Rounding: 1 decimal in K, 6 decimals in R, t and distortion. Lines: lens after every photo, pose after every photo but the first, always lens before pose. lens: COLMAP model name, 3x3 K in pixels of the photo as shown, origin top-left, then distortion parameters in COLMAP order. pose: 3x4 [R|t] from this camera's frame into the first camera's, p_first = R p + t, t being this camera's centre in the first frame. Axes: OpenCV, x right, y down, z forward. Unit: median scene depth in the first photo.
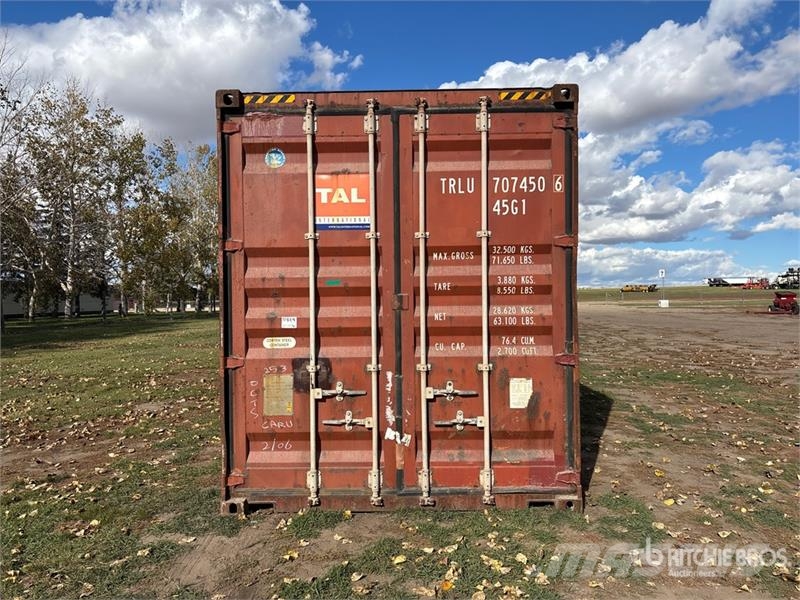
lens RADIAL K [[583.5, 0, 400.0], [0, 583.5, 300.0], [0, 0, 1]] dist [0.090550, -0.121183]
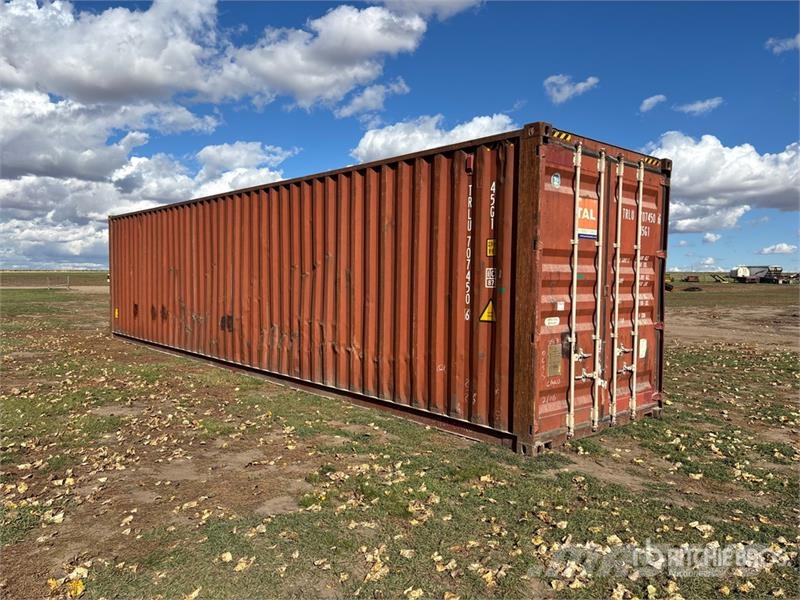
lens RADIAL K [[599.5, 0, 403.4], [0, 599.5, 303.8], [0, 0, 1]] dist [0.052115, -0.007118]
pose [[0.735098, -0.008898, 0.677903, -1.383710], [-0.015783, 0.999418, 0.030233, -0.002223], [-0.677777, -0.032924, 0.734530, 0.239498]]
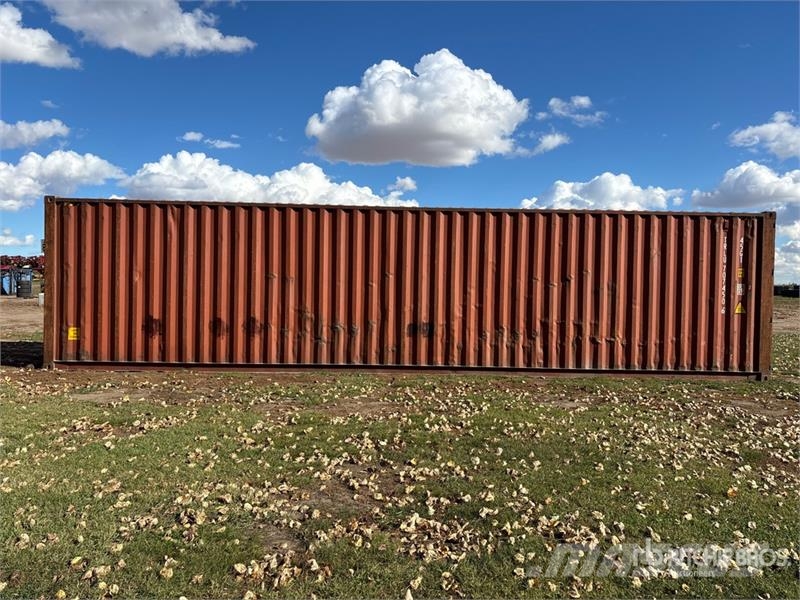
lens RADIAL K [[599.5, 0, 403.4], [0, 599.5, 303.8], [0, 0, 1]] dist [0.052115, -0.007118]
pose [[-0.047955, -0.002814, 0.998846, -2.818751], [-0.004644, 0.999986, 0.002595, 0.037919], [-0.998839, -0.004515, -0.047968, 2.717774]]
